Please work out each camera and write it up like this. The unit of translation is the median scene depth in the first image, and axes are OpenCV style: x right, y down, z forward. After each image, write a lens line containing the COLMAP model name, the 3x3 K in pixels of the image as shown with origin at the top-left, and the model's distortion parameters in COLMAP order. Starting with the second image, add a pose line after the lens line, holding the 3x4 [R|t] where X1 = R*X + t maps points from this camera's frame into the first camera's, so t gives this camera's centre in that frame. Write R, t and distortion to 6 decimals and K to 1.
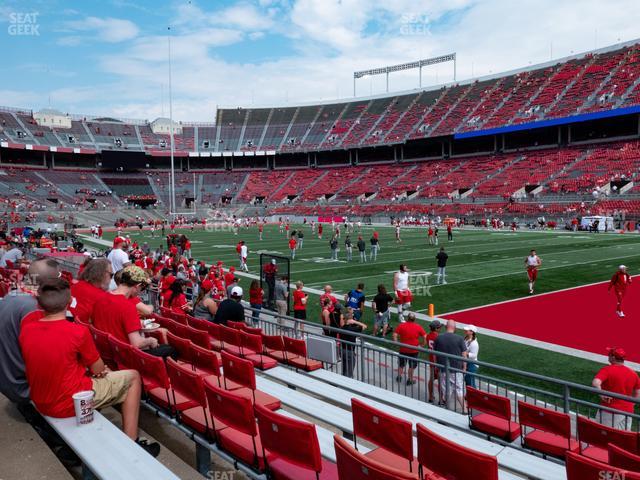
lens RADIAL K [[504.4, 0, 321.3], [0, 504.4, 240.3], [0, 0, 1]] dist [-0.049740, 0.070744]
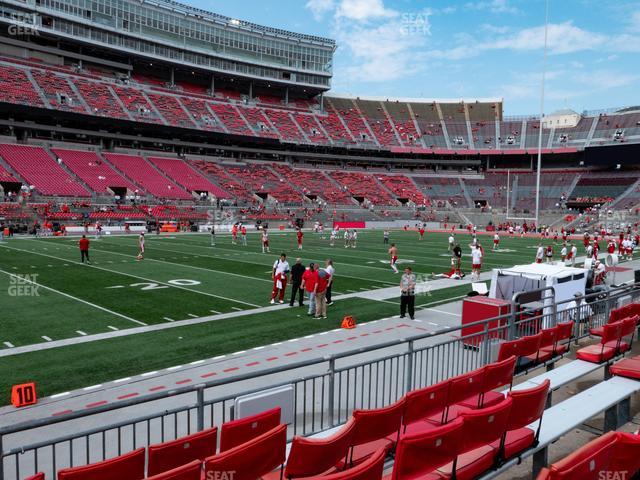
lens RADIAL K [[496.7, 0, 320.1], [0, 496.7, 241.8], [0, 0, 1]] dist [-0.053187, 0.052567]
pose [[0.211535, 0.087186, -0.973474, 0.302497], [-0.089898, 0.993527, 0.069447, -0.027978], [0.973227, 0.072823, 0.218004, 0.331810]]
